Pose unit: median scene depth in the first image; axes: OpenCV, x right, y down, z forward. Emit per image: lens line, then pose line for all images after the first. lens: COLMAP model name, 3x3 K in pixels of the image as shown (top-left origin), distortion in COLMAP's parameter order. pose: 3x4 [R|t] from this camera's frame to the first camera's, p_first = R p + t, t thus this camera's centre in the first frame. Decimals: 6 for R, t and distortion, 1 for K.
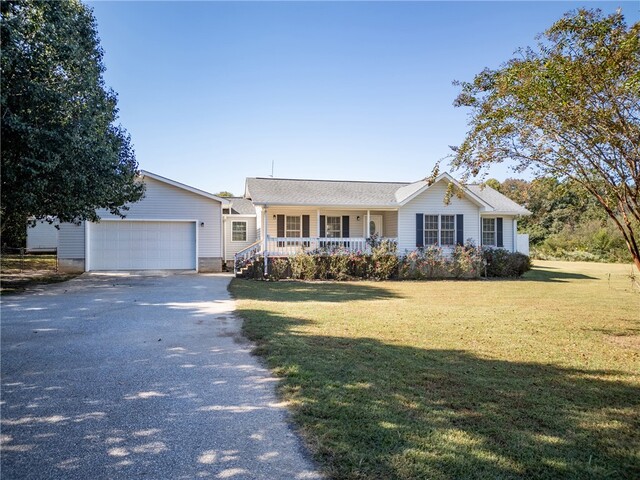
lens RADIAL K [[454.3, 0, 320.0], [0, 454.3, 240.0], [0, 0, 1]] dist [0.084453, -0.088813]
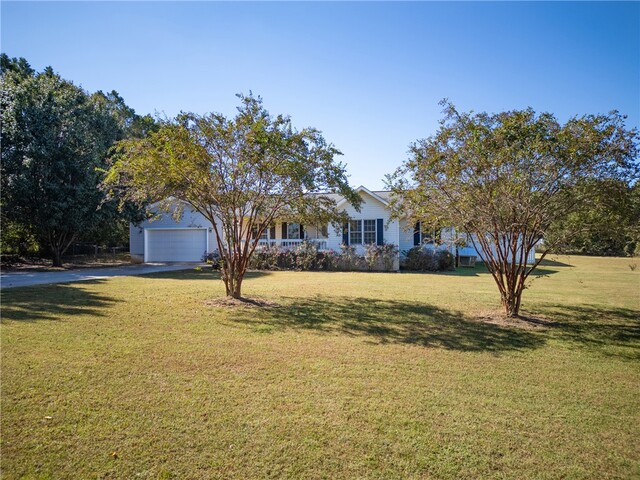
lens RADIAL K [[454.3, 0, 320.0], [0, 454.3, 240.0], [0, 0, 1]] dist [0.084453, -0.088813]
pose [[0.909438, -0.010179, -0.415715, 0.669471], [0.011624, 0.999932, 0.000944, -0.002533], [0.415677, -0.005691, 0.909494, -0.173851]]
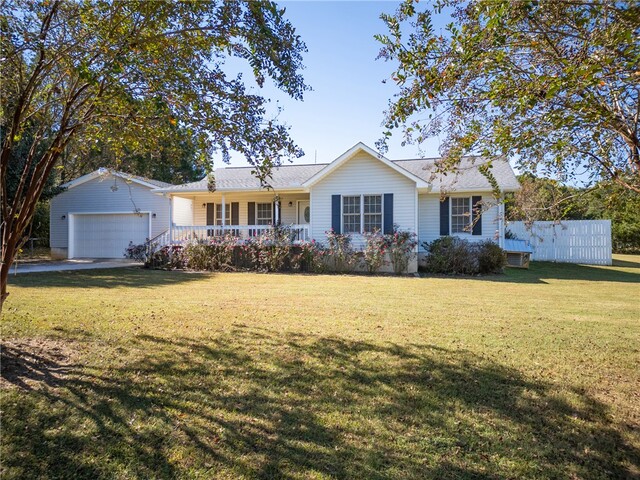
lens RADIAL K [[454.3, 0, 320.0], [0, 454.3, 240.0], [0, 0, 1]] dist [0.084453, -0.088813]
pose [[0.893018, -0.005068, -0.449993, 0.560101], [0.006398, 0.999979, 0.001434, 0.022976], [0.449976, -0.004159, 0.893031, 0.238908]]
